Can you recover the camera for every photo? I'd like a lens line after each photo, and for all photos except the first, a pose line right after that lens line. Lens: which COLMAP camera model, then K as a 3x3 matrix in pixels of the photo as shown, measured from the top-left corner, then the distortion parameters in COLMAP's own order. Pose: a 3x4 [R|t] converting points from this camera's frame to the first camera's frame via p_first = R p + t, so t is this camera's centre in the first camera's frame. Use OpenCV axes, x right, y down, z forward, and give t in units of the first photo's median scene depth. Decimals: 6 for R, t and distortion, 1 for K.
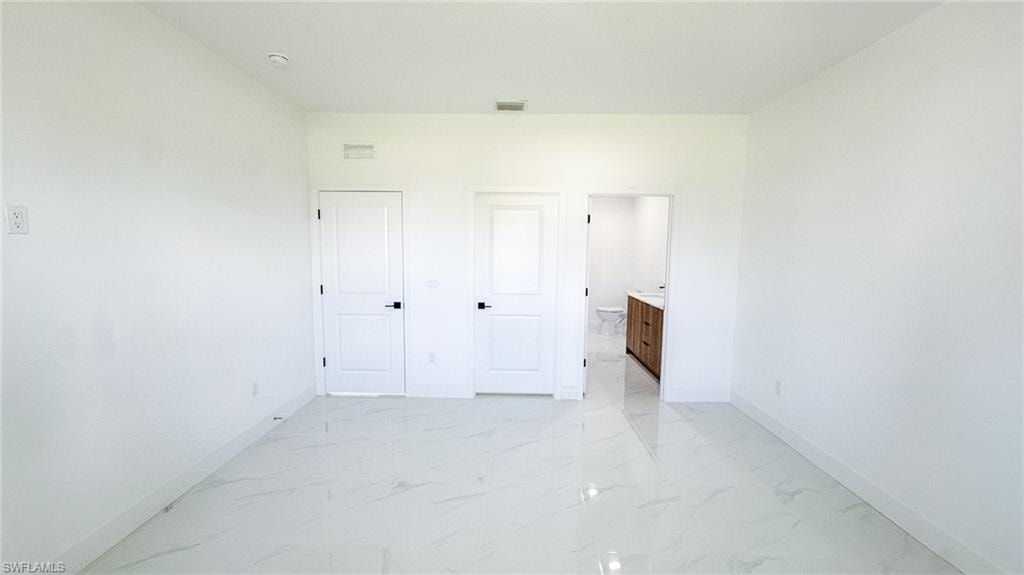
lens RADIAL K [[408.7, 0, 512.0], [0, 408.7, 287.5], [0, 0, 1]] dist [-0.000244, -0.000318]
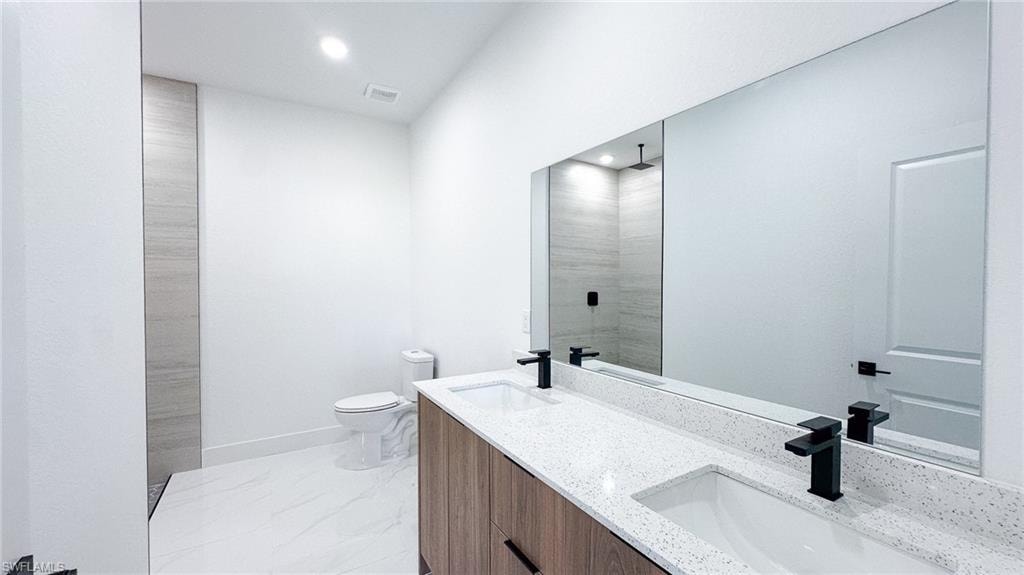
lens RADIAL K [[408.7, 0, 512.0], [0, 408.7, 287.5], [0, 0, 1]] dist [-0.000244, -0.000318]
pose [[0.852804, -0.019176, 0.521879, 0.149785], [0.056178, 0.996895, -0.055171, -0.032456], [-0.519201, 0.076368, 0.851233, 0.560730]]
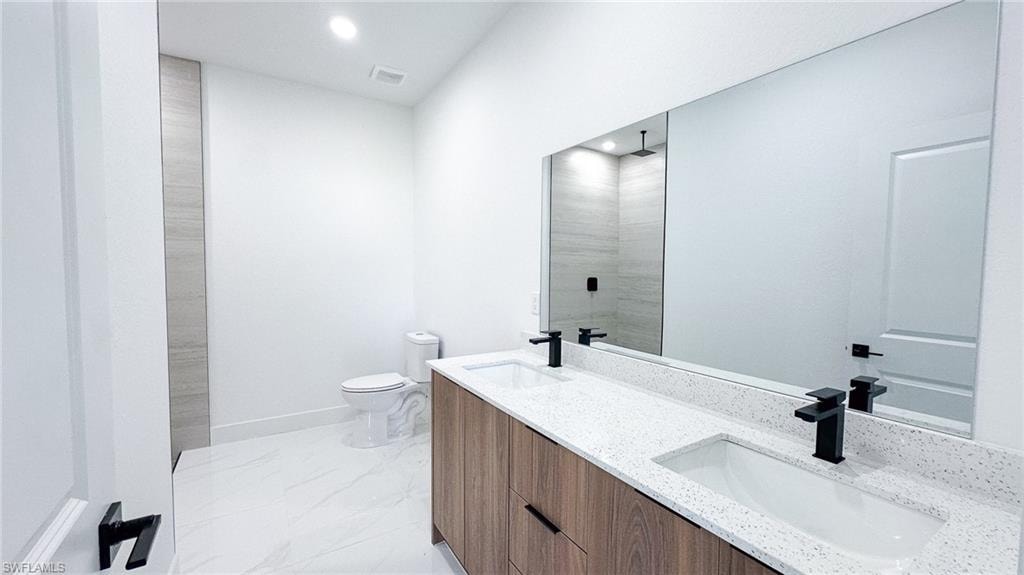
lens RADIAL K [[408.7, 0, 512.0], [0, 408.7, 287.5], [0, 0, 1]] dist [-0.000244, -0.000318]
pose [[0.843943, -0.028389, 0.535681, 0.135469], [0.047434, 0.998636, -0.021805, -0.029753], [-0.534331, 0.043811, 0.844139, 0.561169]]
